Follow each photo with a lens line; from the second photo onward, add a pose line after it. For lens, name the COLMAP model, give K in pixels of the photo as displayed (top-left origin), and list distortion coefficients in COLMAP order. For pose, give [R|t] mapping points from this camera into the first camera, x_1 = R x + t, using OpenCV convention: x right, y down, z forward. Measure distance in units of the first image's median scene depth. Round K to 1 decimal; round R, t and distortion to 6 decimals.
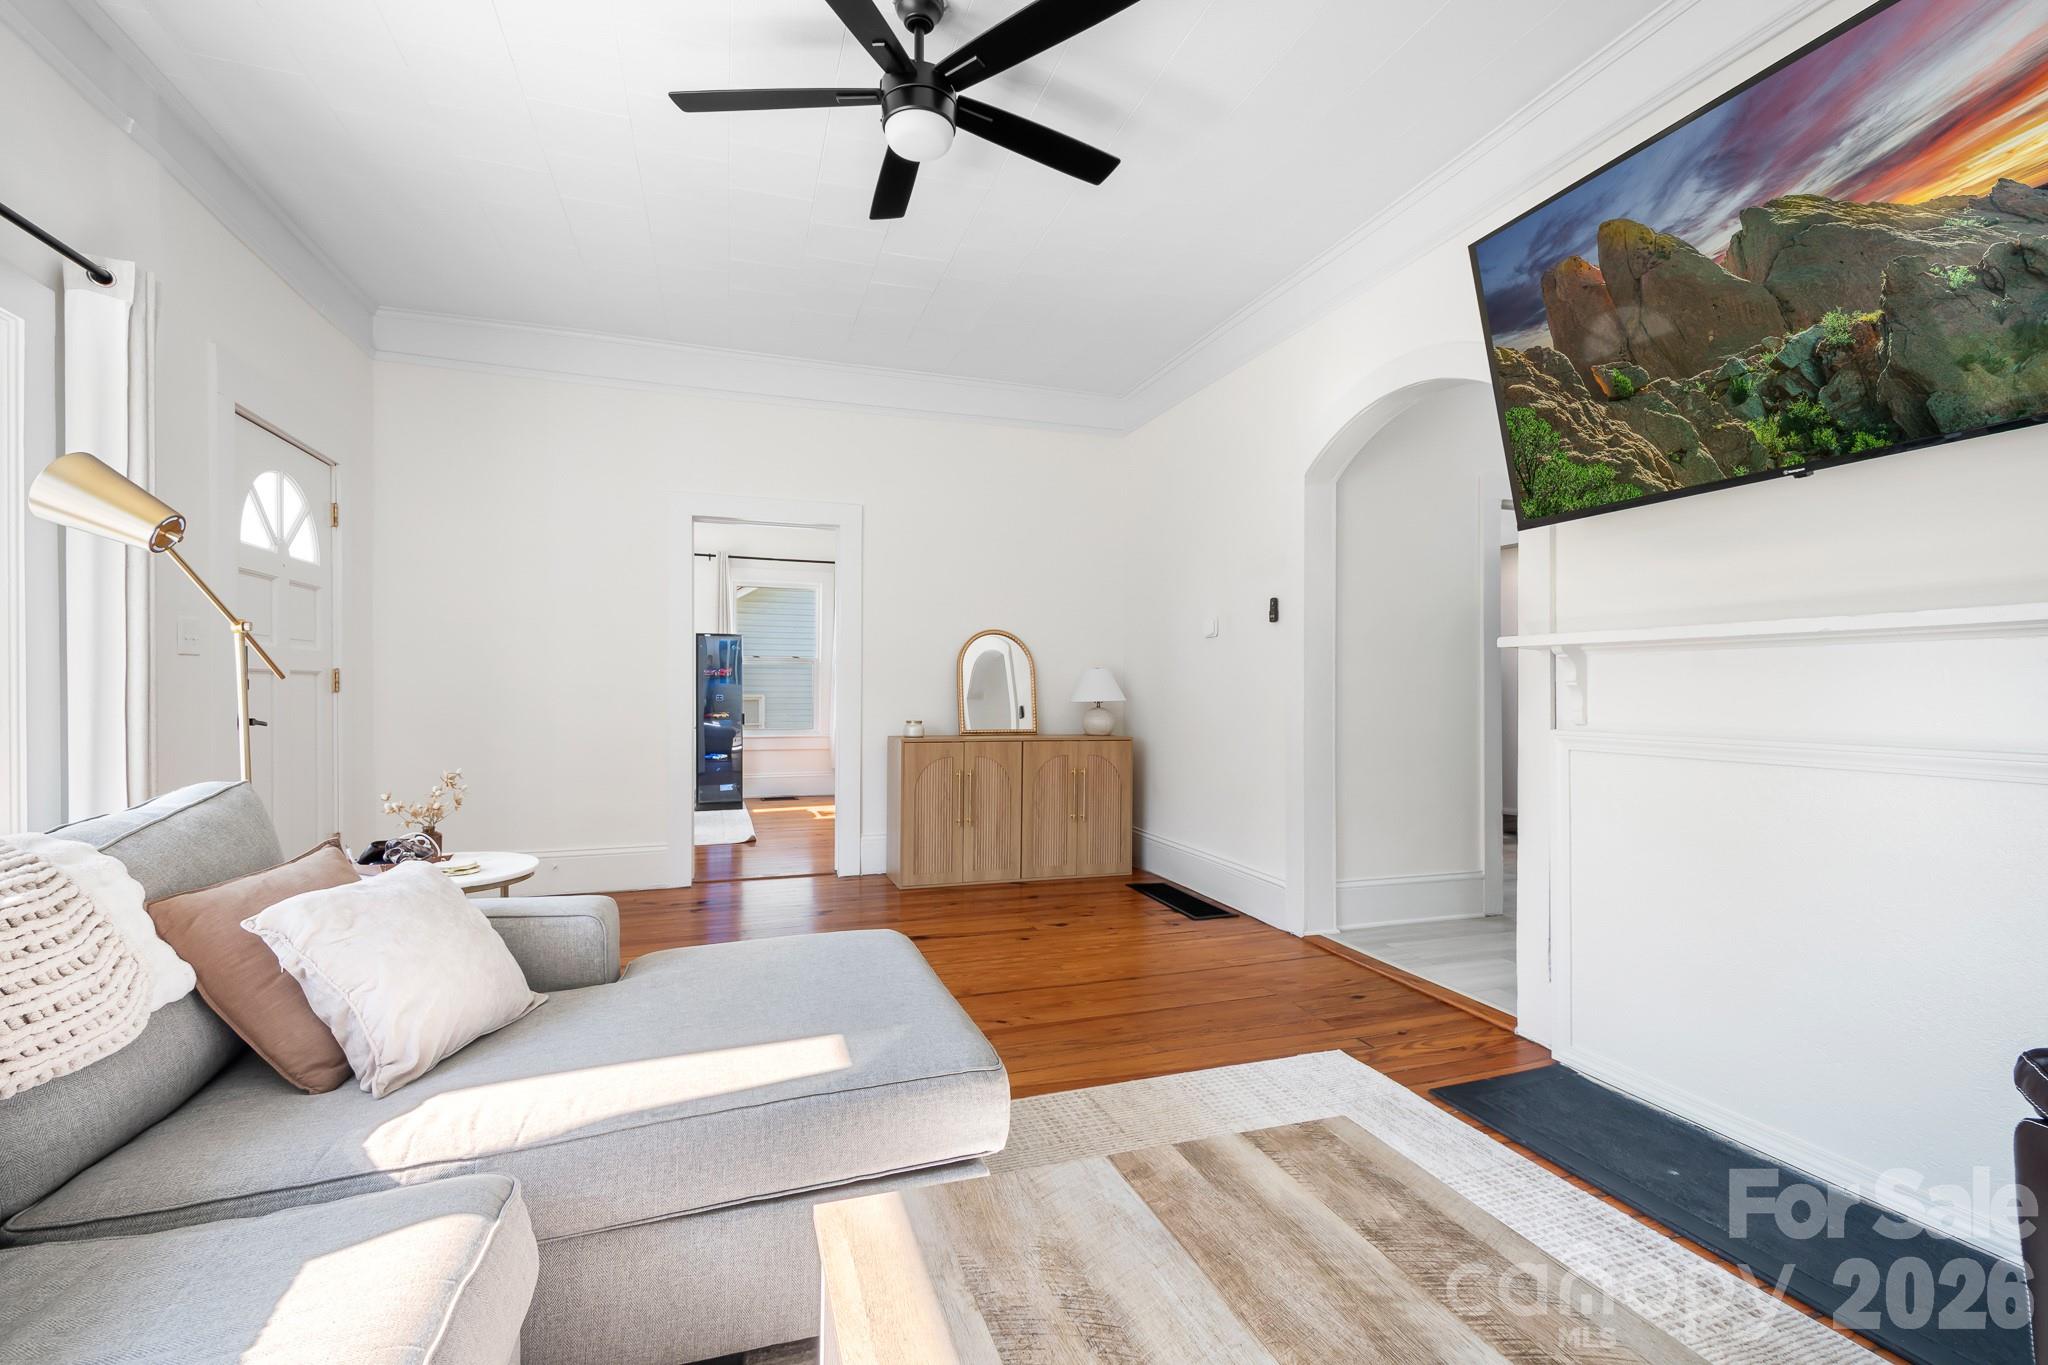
lens RADIAL K [[933.5, 0, 1020.1], [0, 933.5, 699.1], [0, 0, 1]] dist [0.010922, -0.001468]
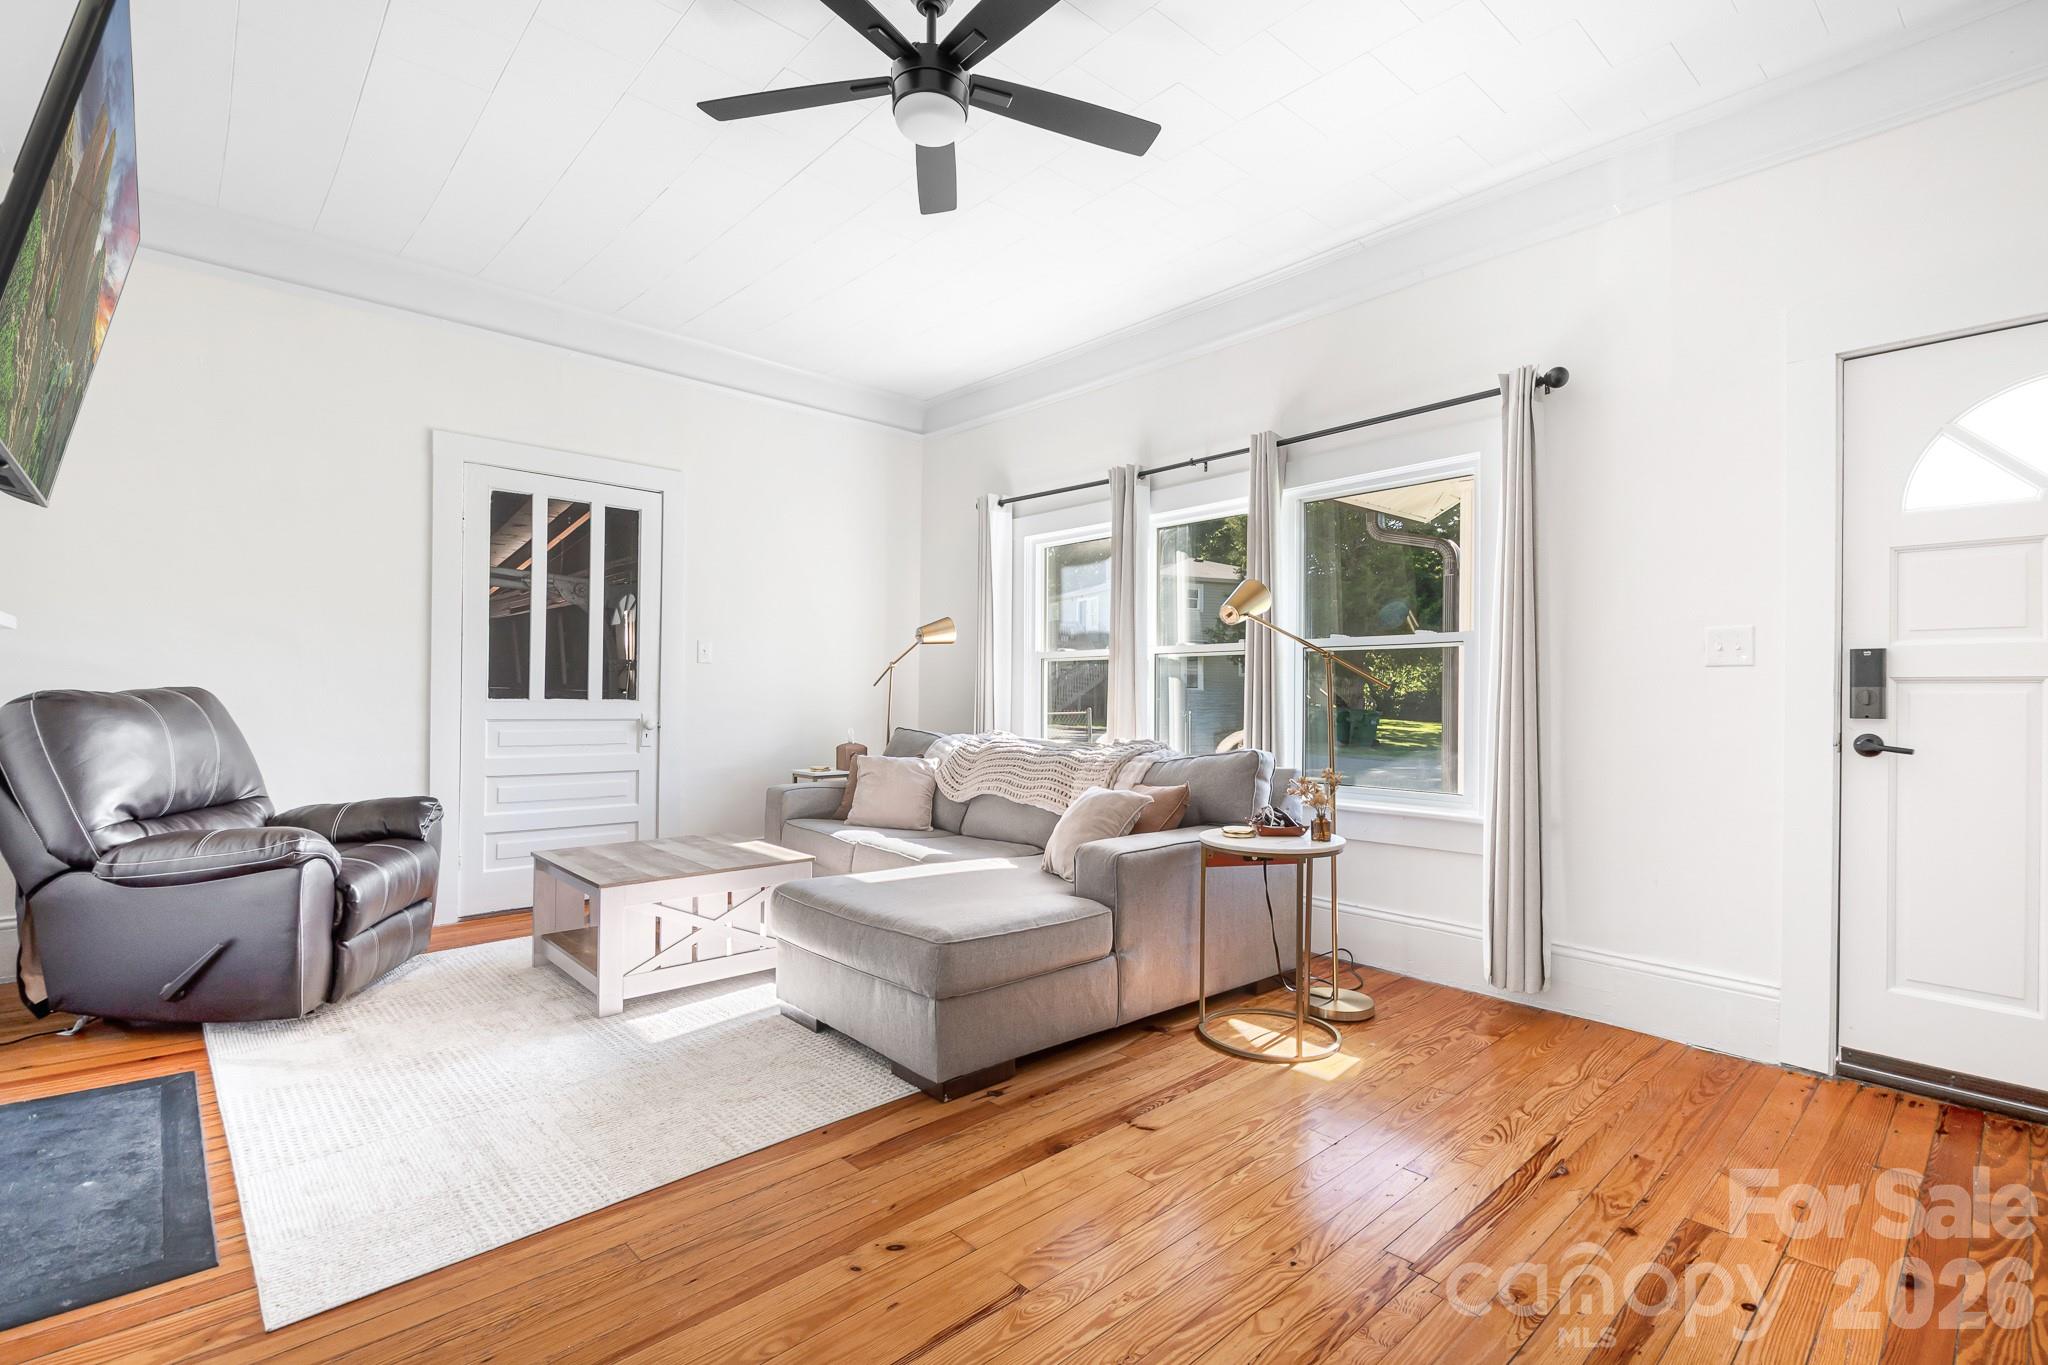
lens RADIAL K [[945.6, 0, 1016.8], [0, 945.6, 689.5], [0, 0, 1]] dist [0.003433, 0.000080]
pose [[-0.924030, -0.013560, -0.382080, 0.141480], [-0.021308, 0.999644, 0.016054, -0.019836], [0.381726, 0.022976, -0.923990, 1.558959]]
